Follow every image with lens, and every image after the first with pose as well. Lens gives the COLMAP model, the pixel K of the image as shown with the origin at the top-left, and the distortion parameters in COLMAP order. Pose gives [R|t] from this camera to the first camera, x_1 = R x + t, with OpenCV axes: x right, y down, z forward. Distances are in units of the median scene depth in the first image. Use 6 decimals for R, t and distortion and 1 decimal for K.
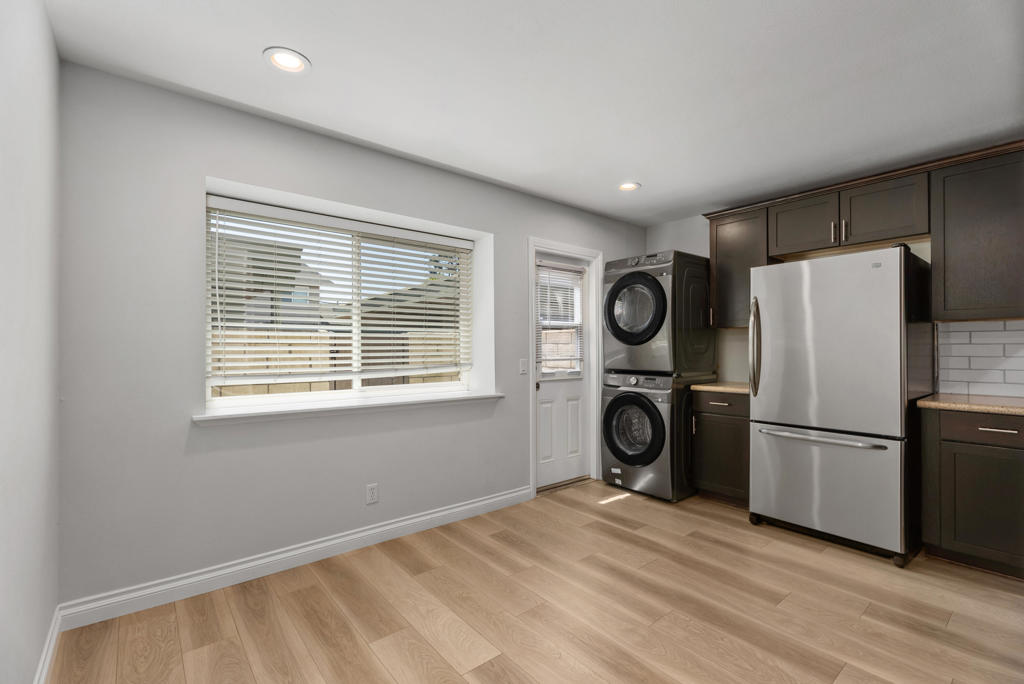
lens RADIAL K [[453.8, 0, 497.2], [0, 453.8, 347.9], [0, 0, 1]] dist [0.000526, -0.000164]
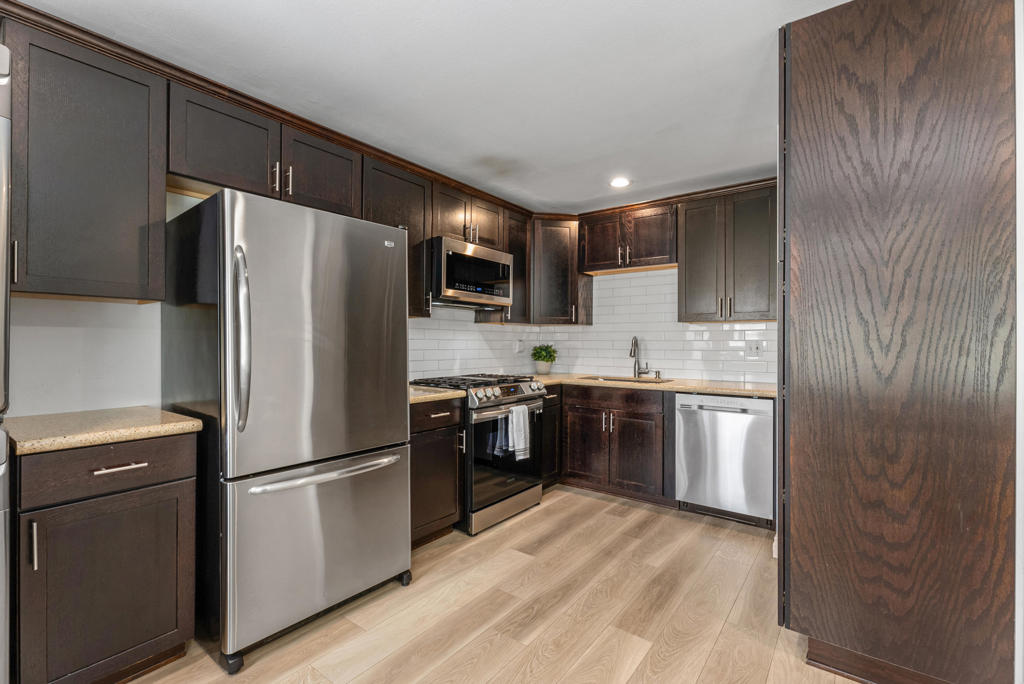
lens RADIAL K [[457.8, 0, 512.2], [0, 457.8, 338.5], [0, 0, 1]] dist [0.000024, -0.000841]
pose [[-0.274947, 0.008050, 0.961426, -0.044233], [-0.006034, 0.999931, -0.010098, -0.000173], [-0.961440, -0.008578, -0.274879, 0.917185]]
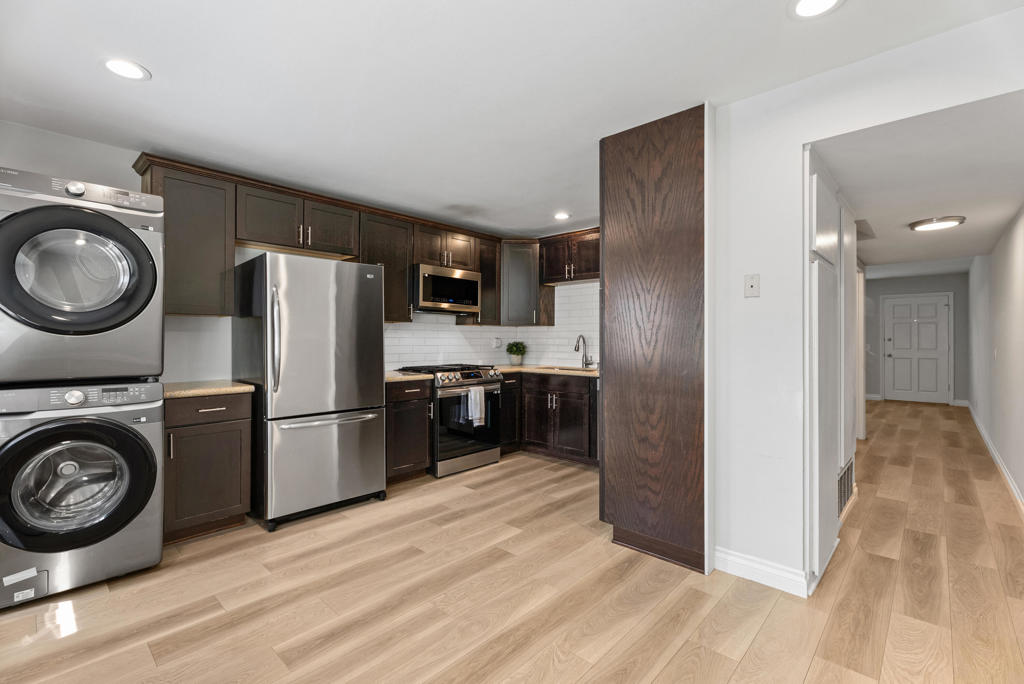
lens RADIAL K [[468.1, 0, 517.5], [0, 468.1, 332.6], [0, 0, 1]] dist [-0.002307, -0.000049]
pose [[-0.178647, 0.014419, 0.983808, -0.507232], [-0.004301, 0.999872, -0.015435, -0.002967], [-0.983904, -0.006989, -0.178562, 0.744766]]
